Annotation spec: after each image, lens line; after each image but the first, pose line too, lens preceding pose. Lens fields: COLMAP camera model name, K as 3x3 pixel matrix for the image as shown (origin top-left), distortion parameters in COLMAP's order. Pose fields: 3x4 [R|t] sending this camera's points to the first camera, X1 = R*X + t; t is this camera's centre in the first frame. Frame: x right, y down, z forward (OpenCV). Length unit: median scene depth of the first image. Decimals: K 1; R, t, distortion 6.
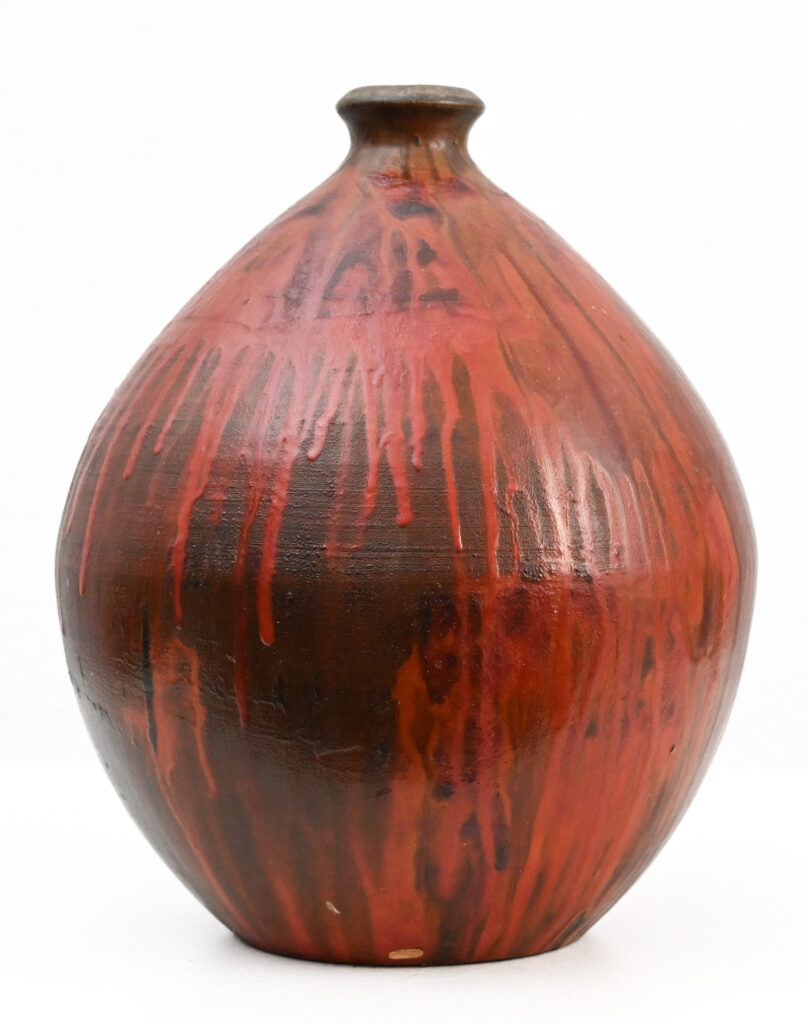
lens RADIAL K [[2878.6, 0, 472.6], [0, 2878.6, 539.8], [0, 0, 1]] dist [-0.050782, 0.000000]
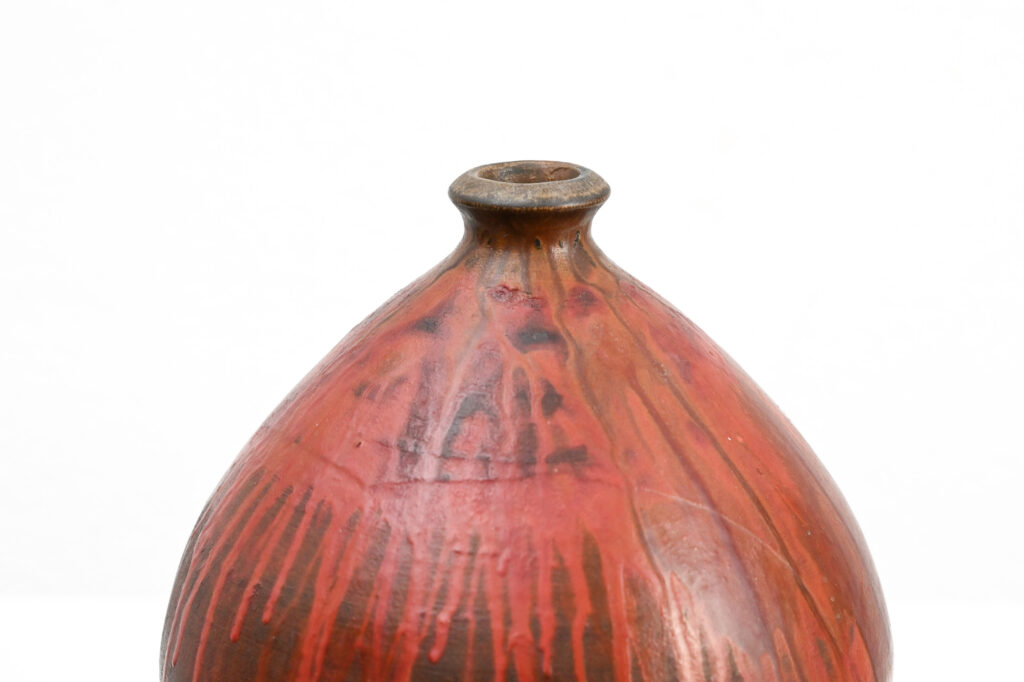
lens RADIAL K [[2437.4, 0, 566.8], [0, 2437.4, 338.3], [0, 0, 1]] dist [0.043586, 0.000000]
pose [[0.999872, -0.005517, 0.015003, -0.023002], [0.002646, 0.982736, 0.184992, -0.265159], [-0.015765, -0.184929, 0.982625, 0.233065]]
